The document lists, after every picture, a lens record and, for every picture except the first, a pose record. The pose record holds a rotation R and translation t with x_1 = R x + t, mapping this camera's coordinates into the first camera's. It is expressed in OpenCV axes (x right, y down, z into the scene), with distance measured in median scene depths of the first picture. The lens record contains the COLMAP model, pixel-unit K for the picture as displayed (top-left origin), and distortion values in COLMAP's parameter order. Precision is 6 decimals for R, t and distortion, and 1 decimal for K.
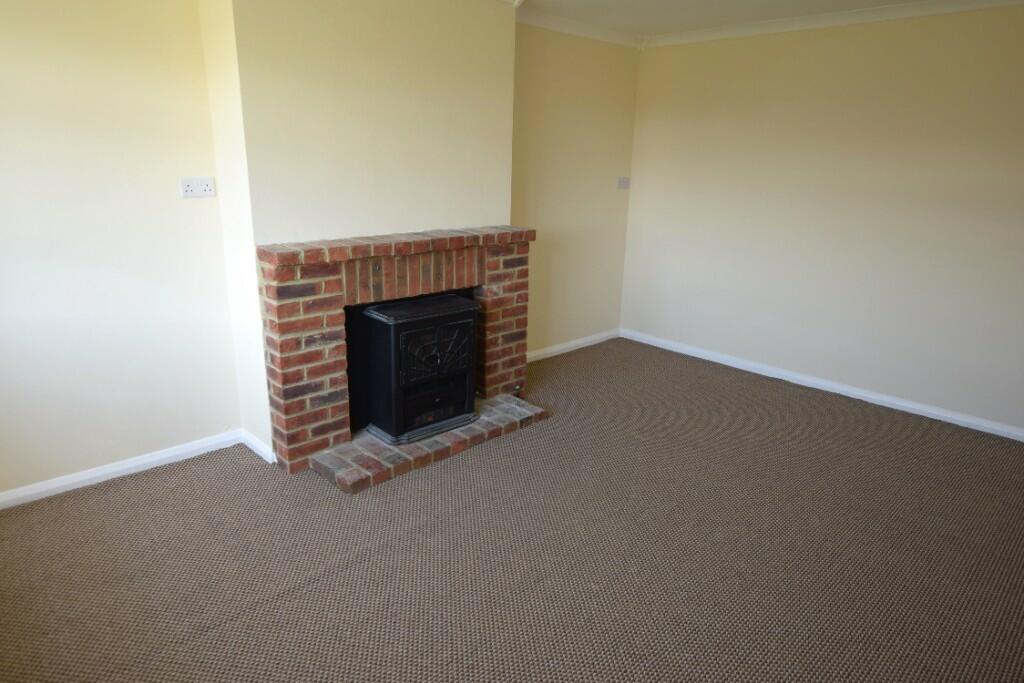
lens RADIAL K [[621.5, 0, 513.5], [0, 621.5, 342.5], [0, 0, 1]] dist [-0.011979, -0.000417]
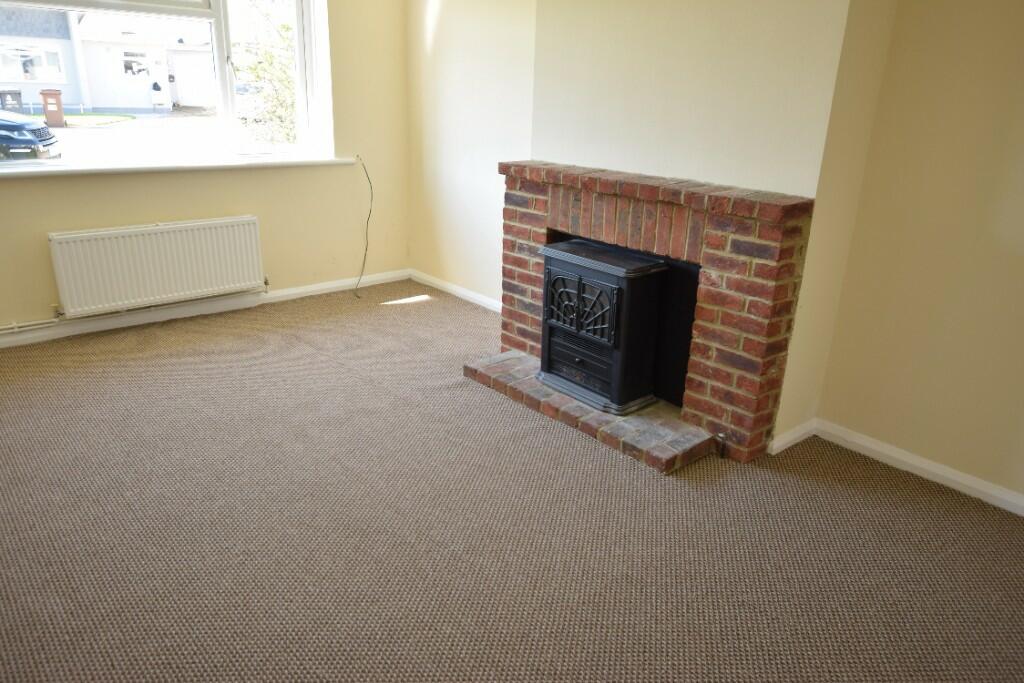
lens RADIAL K [[708.2, 0, 513.3], [0, 708.2, 341.3], [0, 0, 1]] dist [0.000999, 0.000485]
pose [[-0.029410, 0.317695, -0.947737, 0.813961], [-0.320351, 0.895138, 0.310005, -0.210835], [0.946842, 0.312726, 0.075448, 0.809484]]
